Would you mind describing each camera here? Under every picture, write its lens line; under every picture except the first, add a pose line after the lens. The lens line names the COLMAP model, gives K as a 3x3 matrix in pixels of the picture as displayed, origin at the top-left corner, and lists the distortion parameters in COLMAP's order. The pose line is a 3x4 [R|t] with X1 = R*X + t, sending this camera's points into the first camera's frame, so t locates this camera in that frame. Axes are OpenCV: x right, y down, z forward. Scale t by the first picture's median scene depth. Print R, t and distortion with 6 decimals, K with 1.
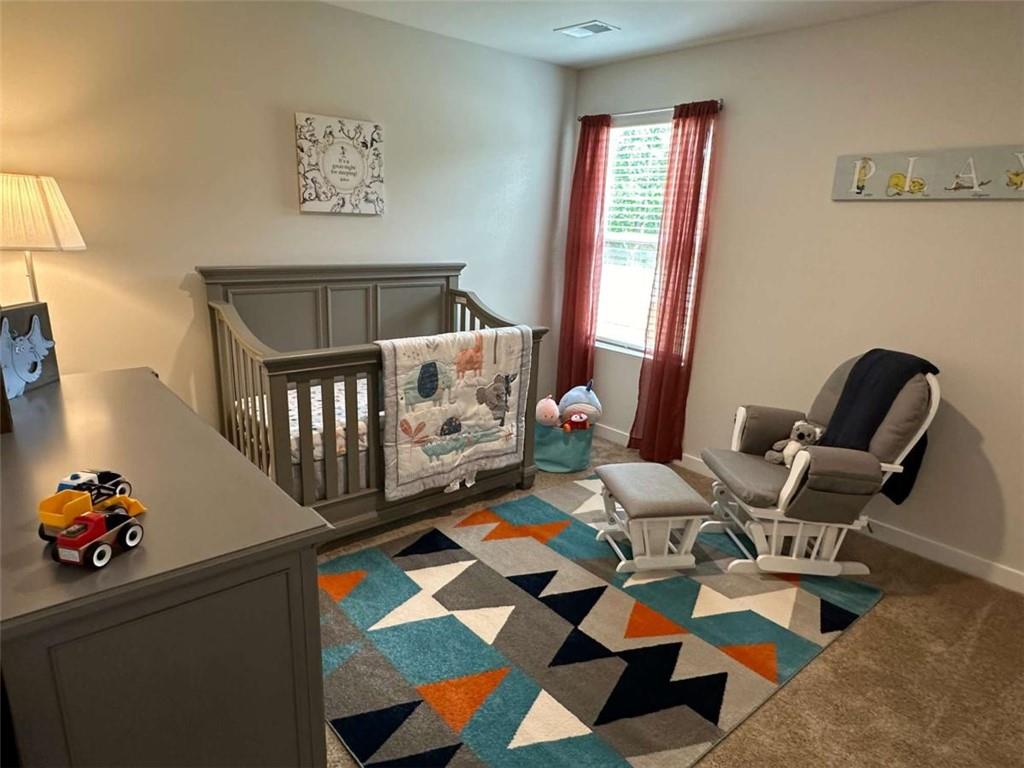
lens RADIAL K [[620.4, 0, 511.0], [0, 620.4, 390.3], [0, 0, 1]] dist [-0.001789, 0.000774]
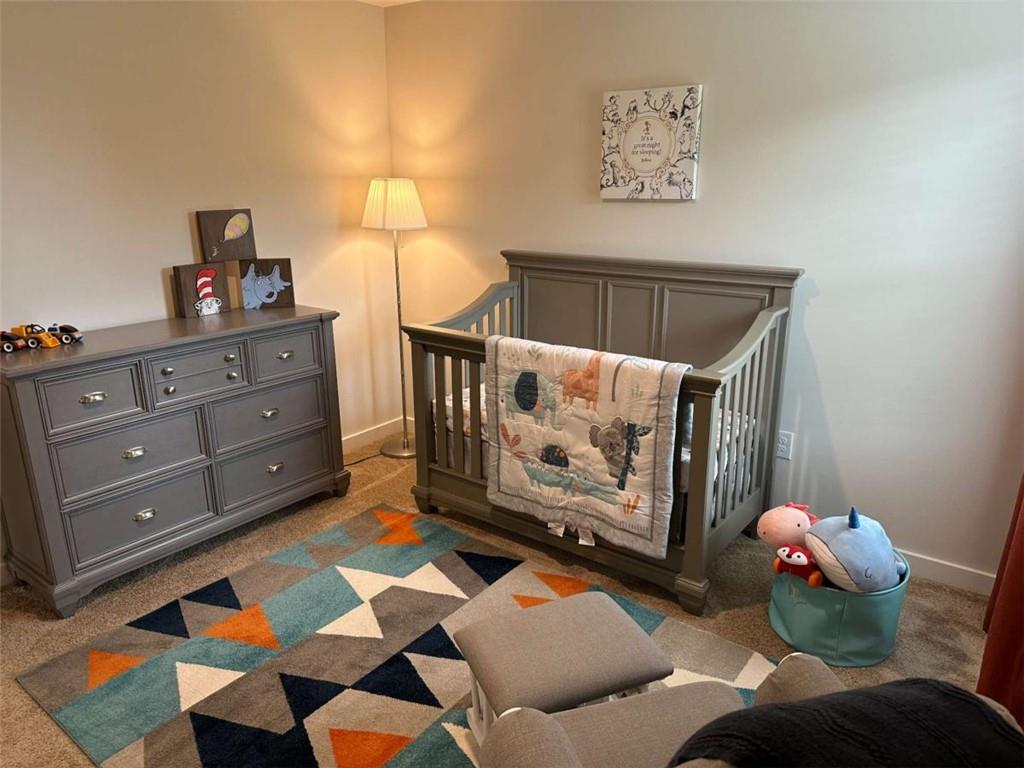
lens RADIAL K [[709.9, 0, 512.0], [0, 709.9, 384.0], [0, 0, 1]] dist [0.075214, -0.001880]
pose [[0.219432, 0.233726, -0.947218, 0.773334], [-0.250393, 0.951852, 0.176863, -0.188684], [0.942949, 0.198368, 0.267390, 0.675019]]
